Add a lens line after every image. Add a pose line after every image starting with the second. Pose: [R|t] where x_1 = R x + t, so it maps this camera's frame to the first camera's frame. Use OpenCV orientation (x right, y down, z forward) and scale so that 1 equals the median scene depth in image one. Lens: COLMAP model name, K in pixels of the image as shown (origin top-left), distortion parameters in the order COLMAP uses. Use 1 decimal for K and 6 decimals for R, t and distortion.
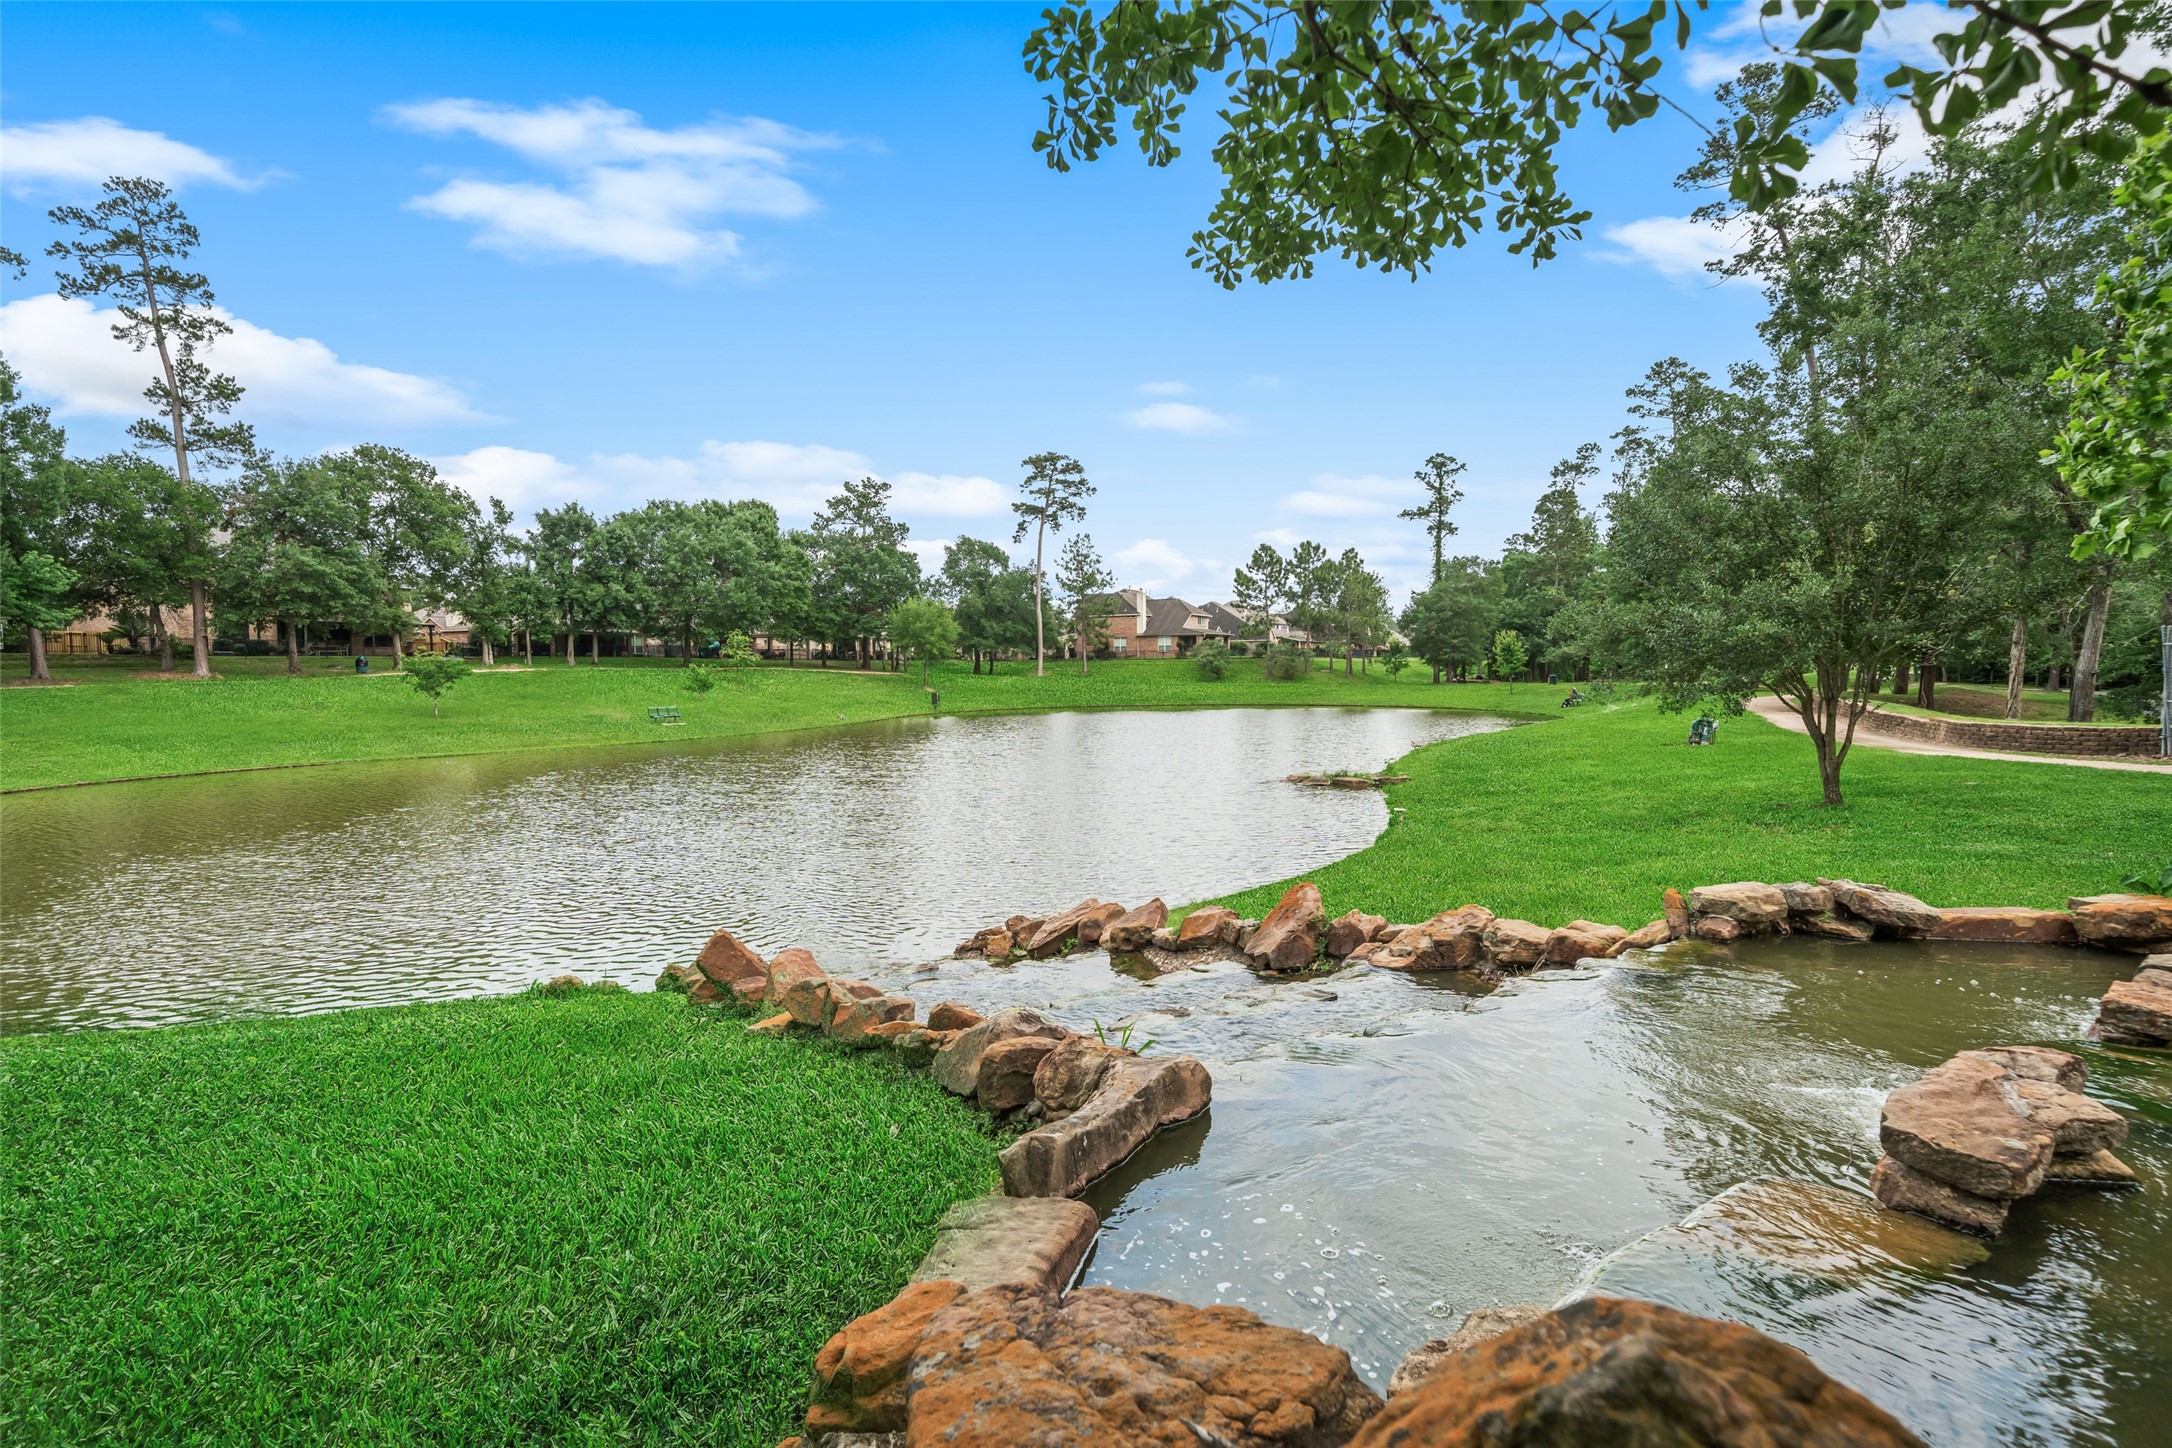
lens RADIAL K [[1052.0, 0, 1087.1], [0, 1052.0, 722.1], [0, 0, 1]] dist [-0.002476, -0.000142]
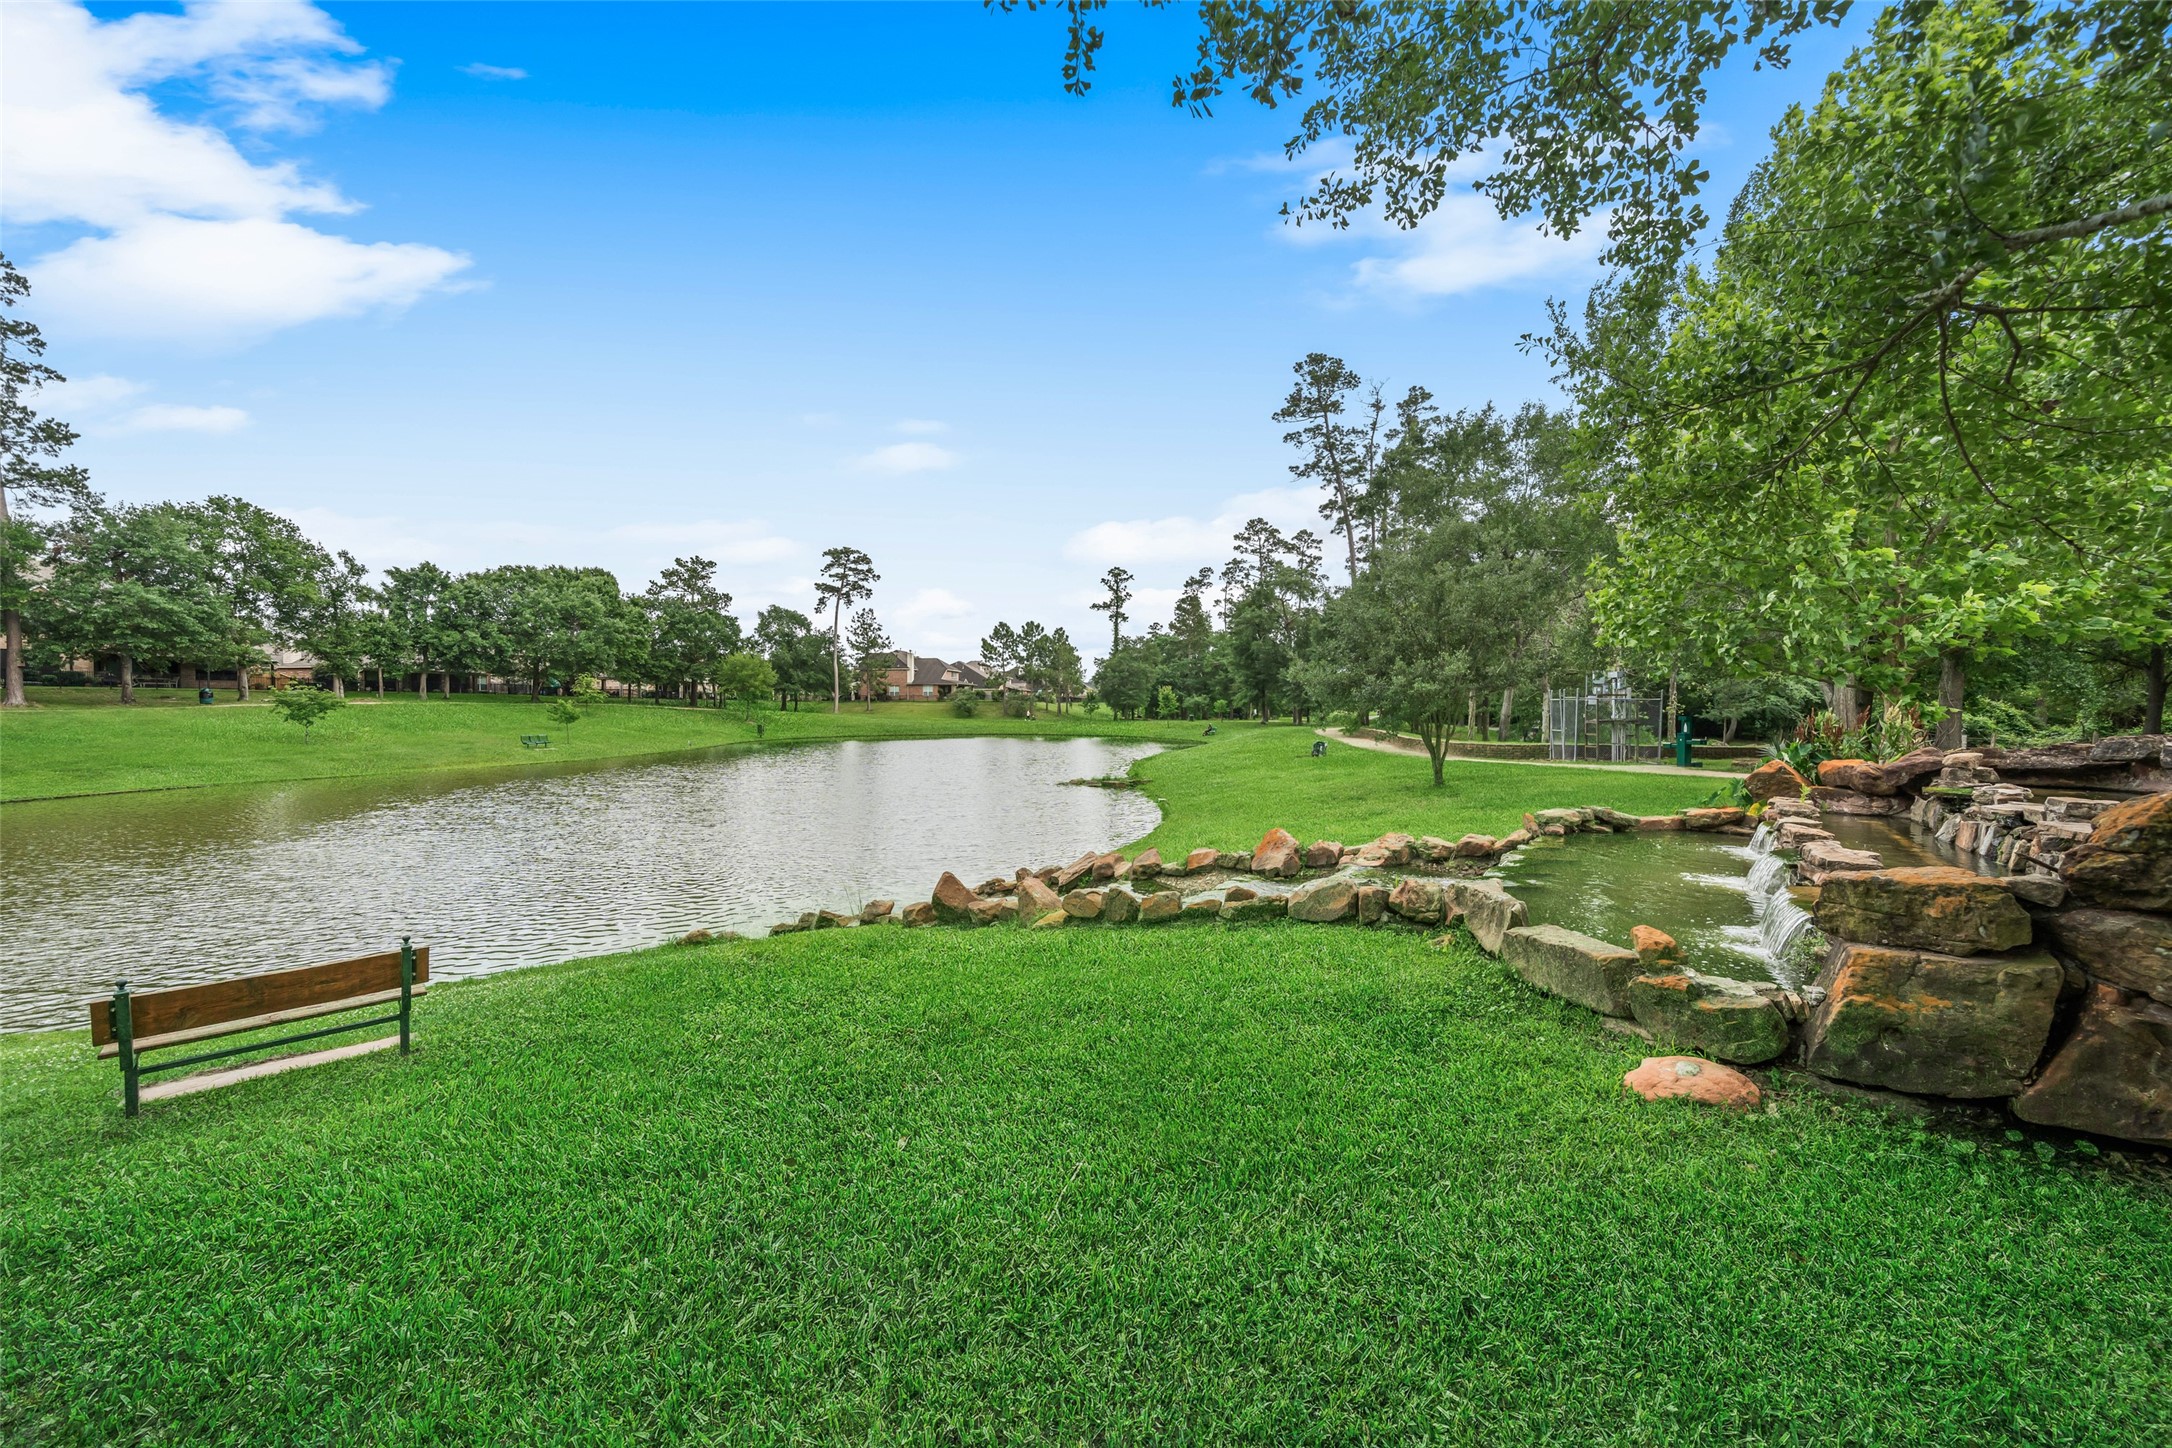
lens RADIAL K [[755.8, 0, 1084.3], [0, 755.8, 716.4], [0, 0, 1]] dist [-0.006124, 0.000066]
pose [[0.953556, 0.008010, 0.301108, -0.040062], [0.004465, 0.999161, -0.040717, 0.001378], [-0.301181, 0.040170, 0.952720, -0.008799]]
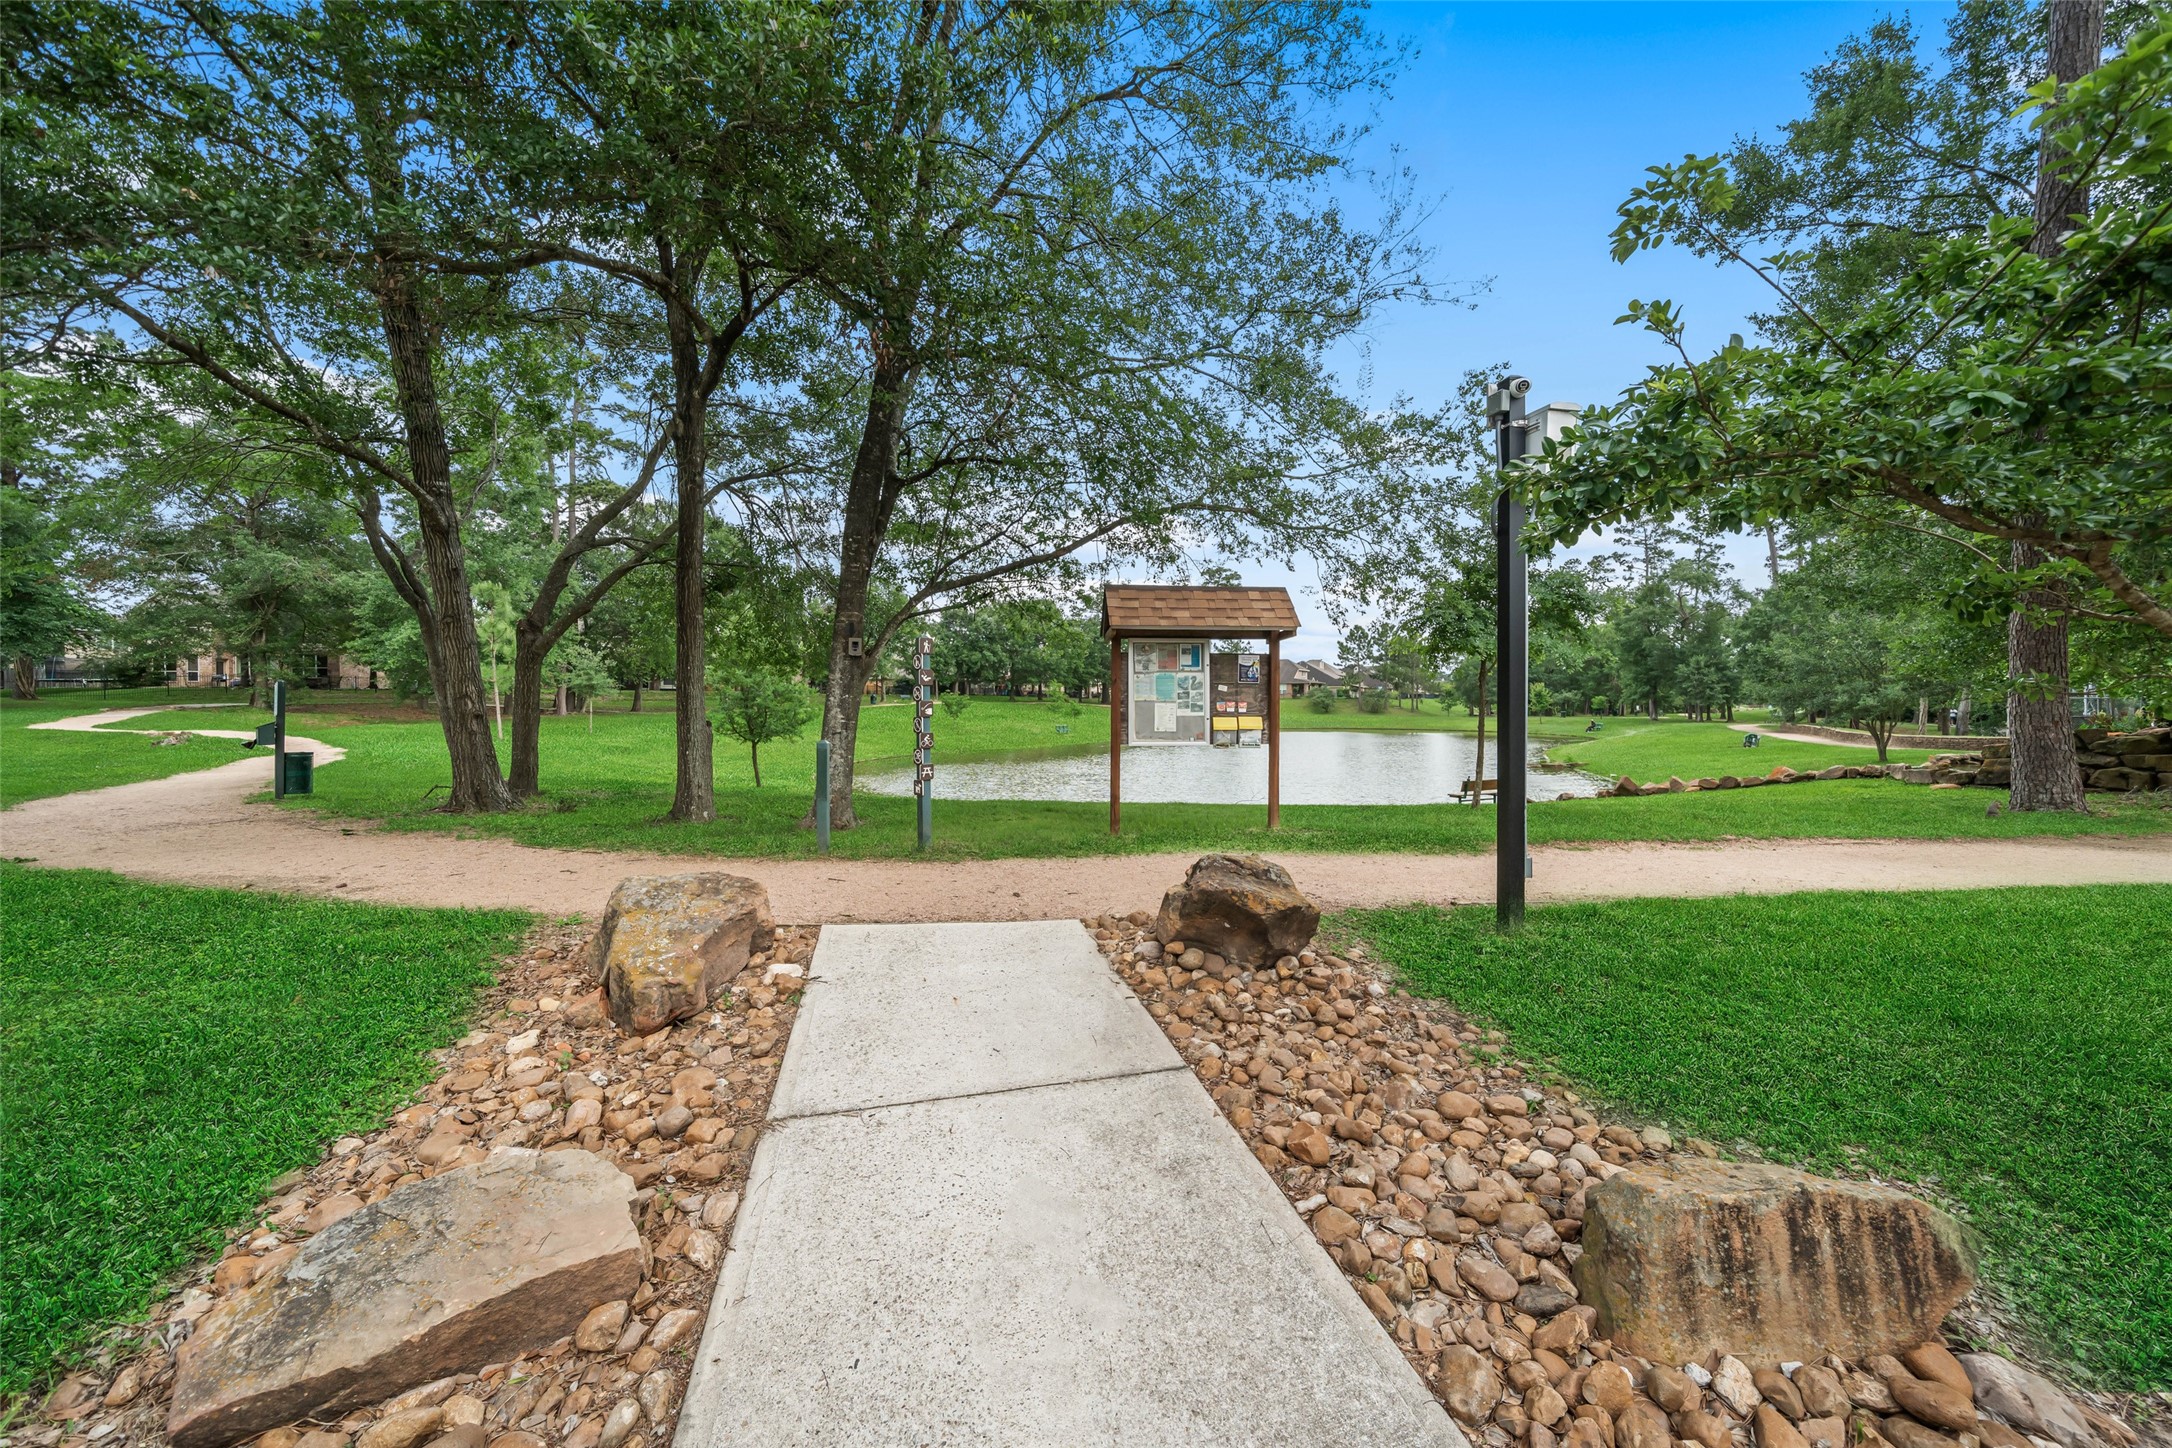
lens RADIAL K [[755.8, 0, 1091.7], [0, 755.8, 717.5], [0, 0, 1]] dist [-0.006124, 0.000066]
pose [[0.997620, 0.010023, -0.068213, -0.174743], [-0.012227, 0.999414, -0.031972, 0.008160], [0.067853, 0.032730, 0.997158, -0.155744]]
